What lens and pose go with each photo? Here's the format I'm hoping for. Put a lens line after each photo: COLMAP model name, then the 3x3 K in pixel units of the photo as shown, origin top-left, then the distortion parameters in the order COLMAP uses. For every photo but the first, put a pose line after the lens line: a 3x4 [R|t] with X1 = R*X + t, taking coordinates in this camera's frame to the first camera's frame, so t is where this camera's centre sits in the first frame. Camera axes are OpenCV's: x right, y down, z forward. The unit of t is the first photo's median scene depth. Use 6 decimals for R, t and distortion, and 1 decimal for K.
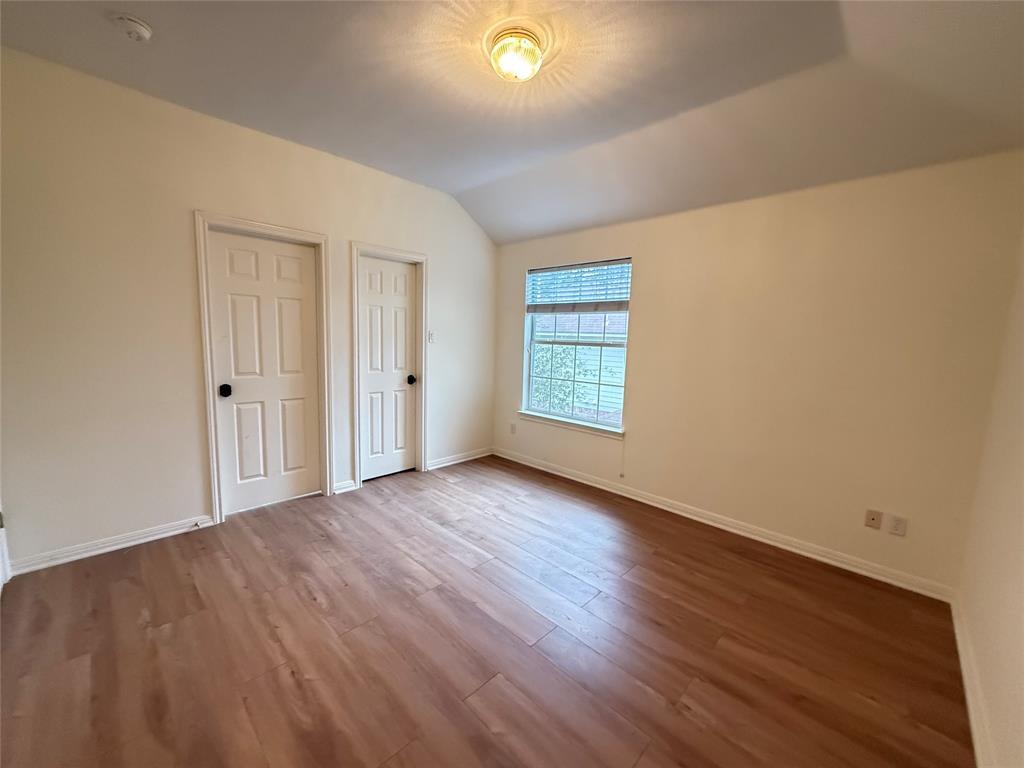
lens RADIAL K [[408.7, 0, 510.4], [0, 408.7, 385.9], [0, 0, 1]] dist [0.000613, 0.000220]
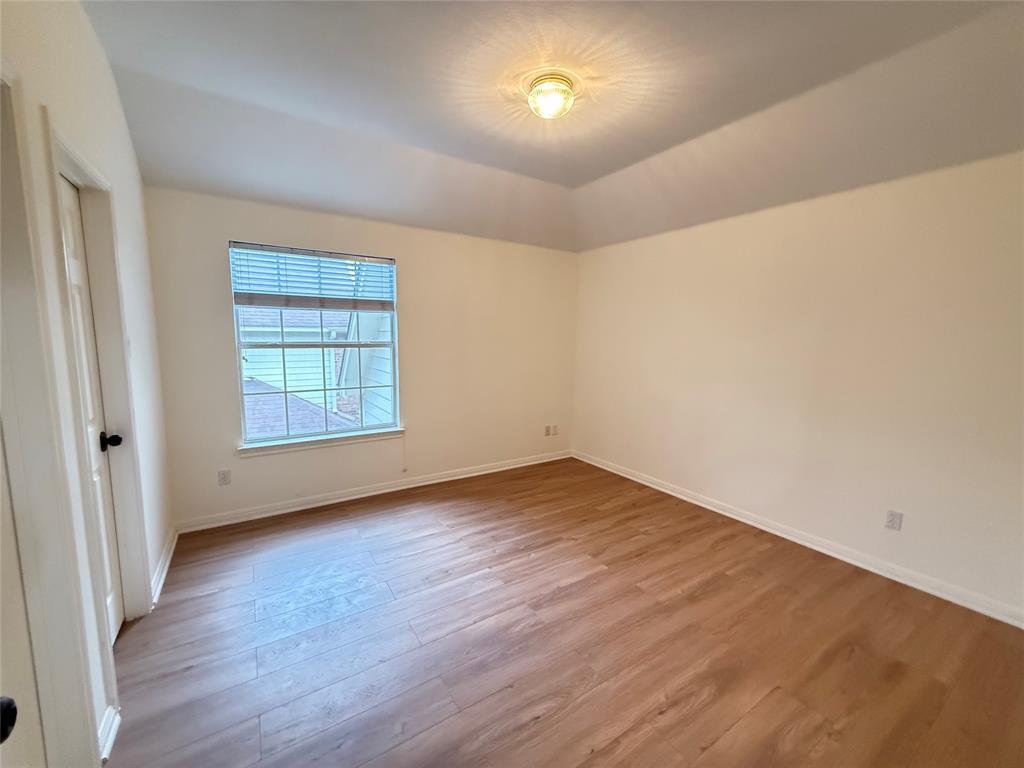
lens RADIAL K [[408.7, 0, 510.4], [0, 408.7, 385.9], [0, 0, 1]] dist [0.000613, 0.000220]
pose [[0.219554, -0.146395, 0.964554, -0.912438], [0.113004, 0.985839, 0.123903, -0.129223], [-0.969034, 0.081795, 0.232988, 0.683834]]
